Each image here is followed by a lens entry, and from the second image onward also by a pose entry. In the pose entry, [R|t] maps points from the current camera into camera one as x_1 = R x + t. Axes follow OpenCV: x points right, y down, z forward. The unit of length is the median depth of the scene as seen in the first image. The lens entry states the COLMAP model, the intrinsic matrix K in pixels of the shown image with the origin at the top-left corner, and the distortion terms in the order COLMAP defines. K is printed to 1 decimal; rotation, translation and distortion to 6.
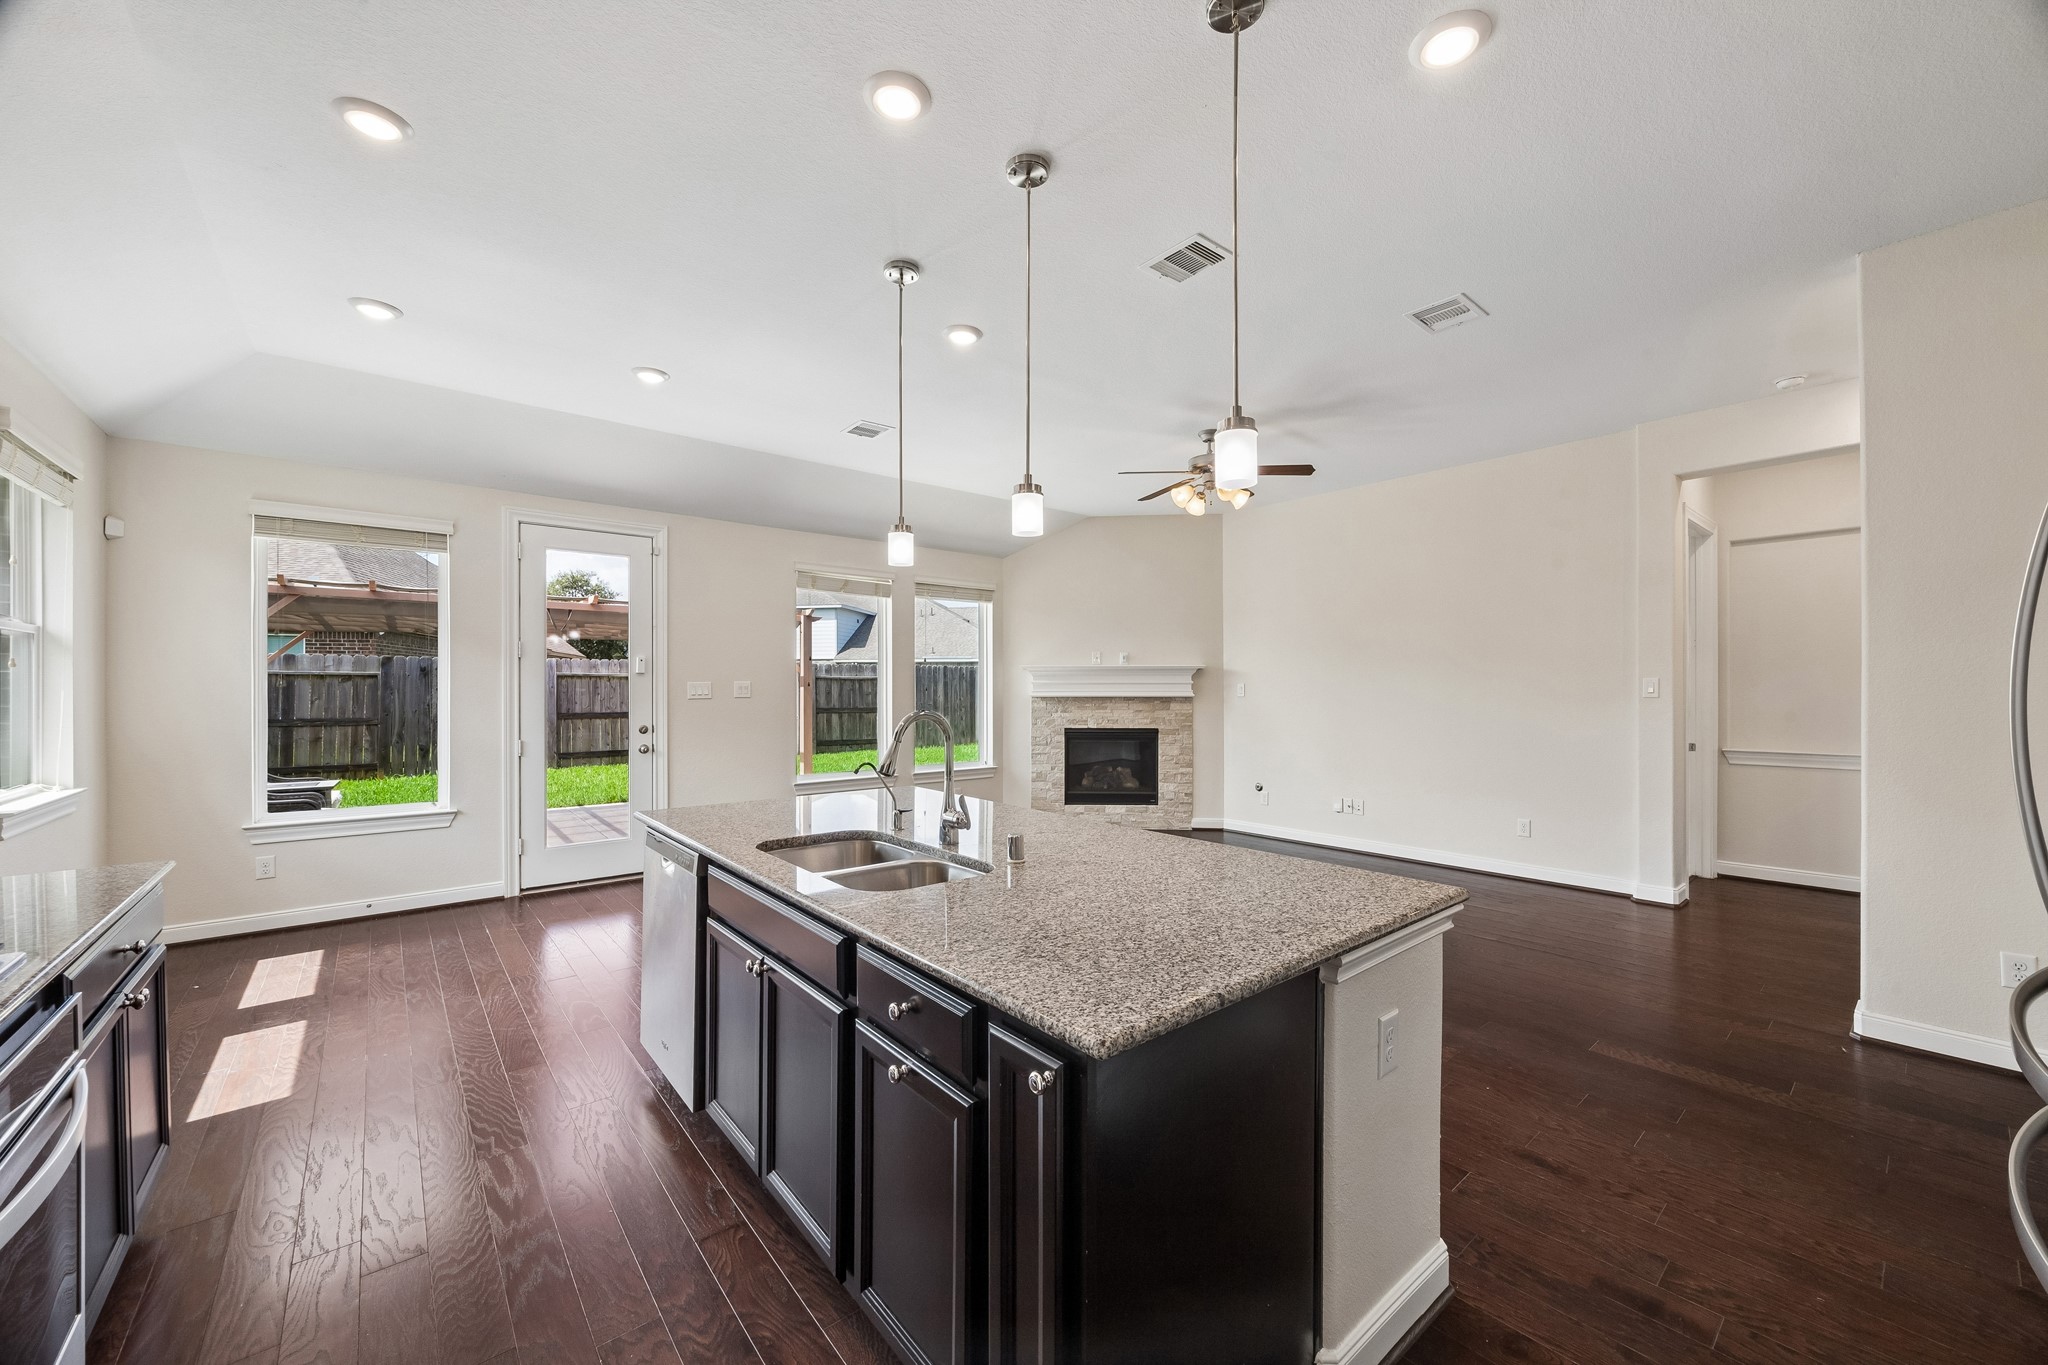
lens RADIAL K [[784.8, 0, 1027.5], [0, 784.8, 687.6], [0, 0, 1]] dist [-0.003357, 0.000222]
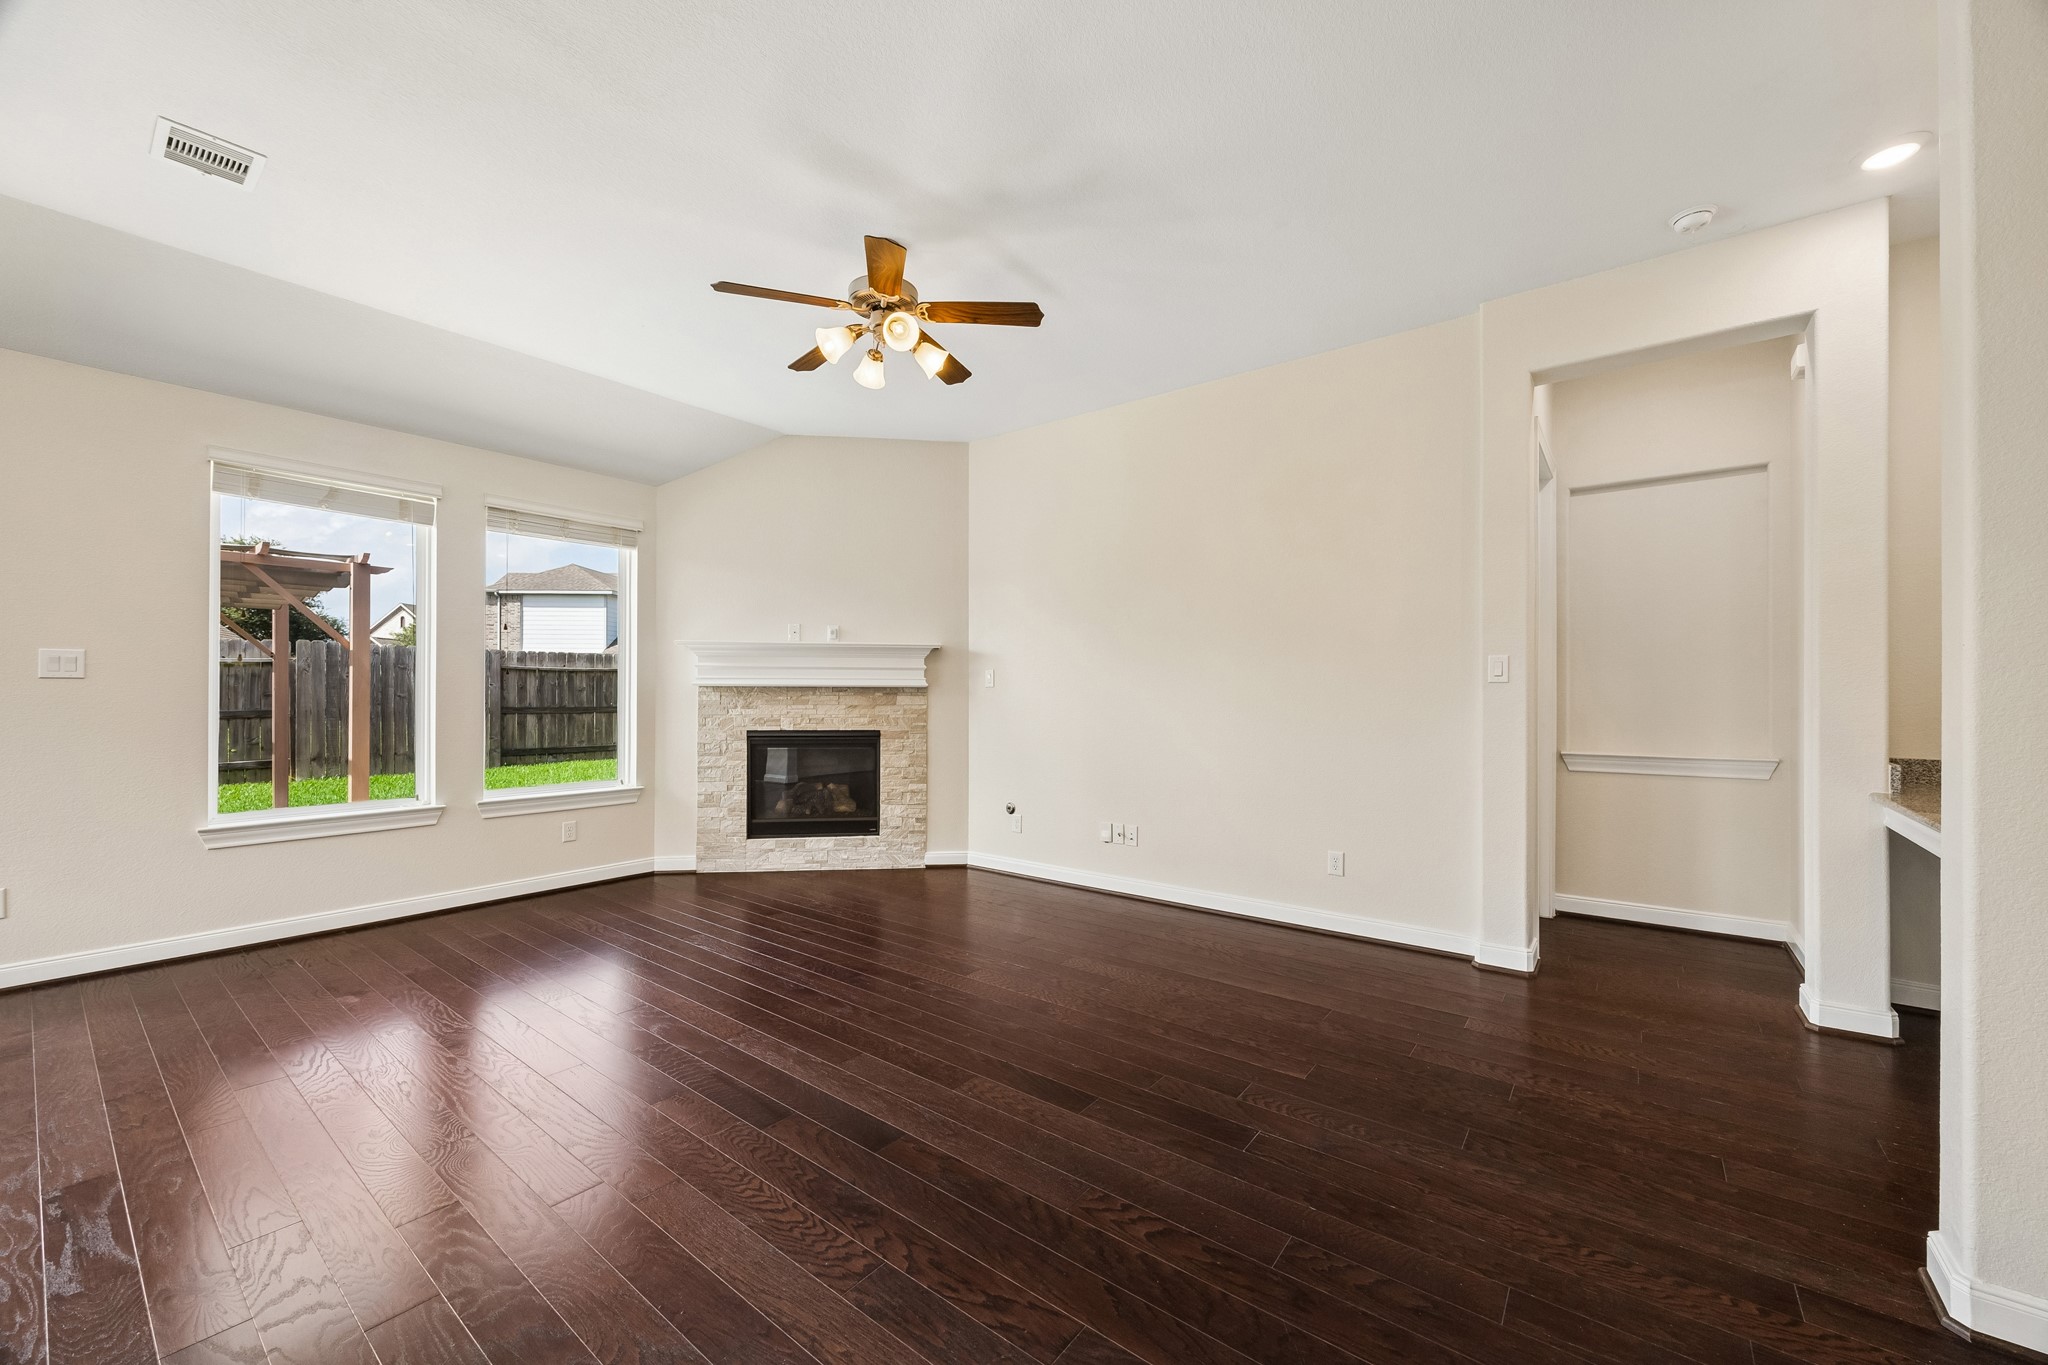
lens RADIAL K [[784.8, 0, 1032.7], [0, 784.8, 687.6], [0, 0, 1]] dist [-0.003357, 0.000222]
pose [[0.976675, 0.005916, 0.214642, 0.148554], [-0.004984, 0.999976, -0.004880, 0.015258], [-0.214665, 0.003696, 0.976681, 0.257393]]
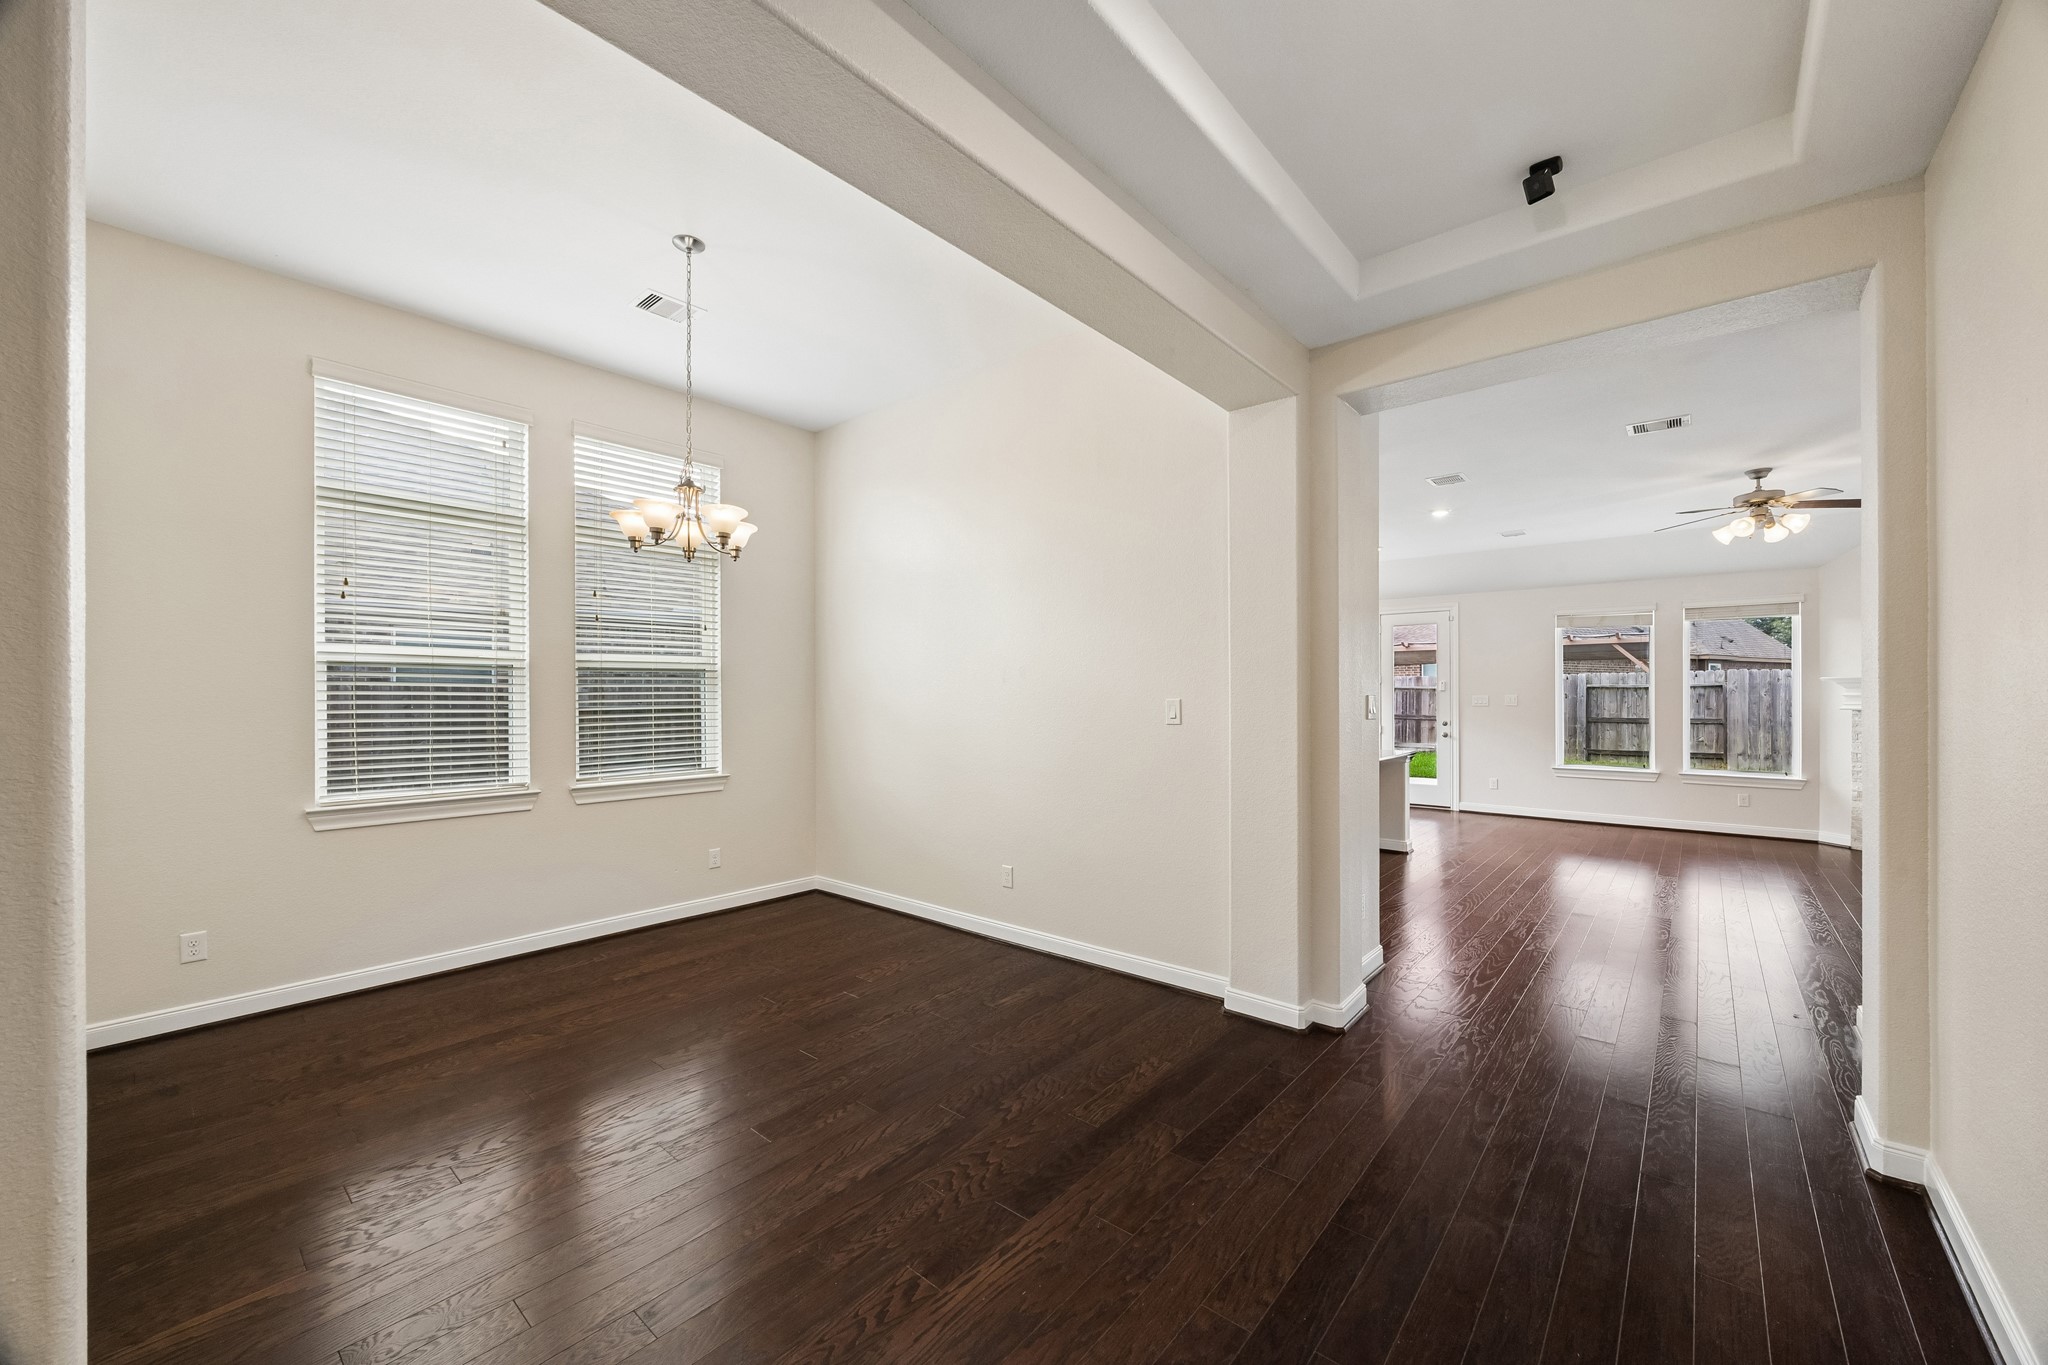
lens RADIAL K [[784.8, 0, 1027.4], [0, 784.8, 692.1], [0, 0, 1]] dist [-0.003357, 0.000222]
pose [[0.158976, -0.002322, -0.987280, 0.786681], [-0.000649, 0.999997, -0.002456, -0.007530], [0.987282, 0.001031, 0.158974, -0.128057]]
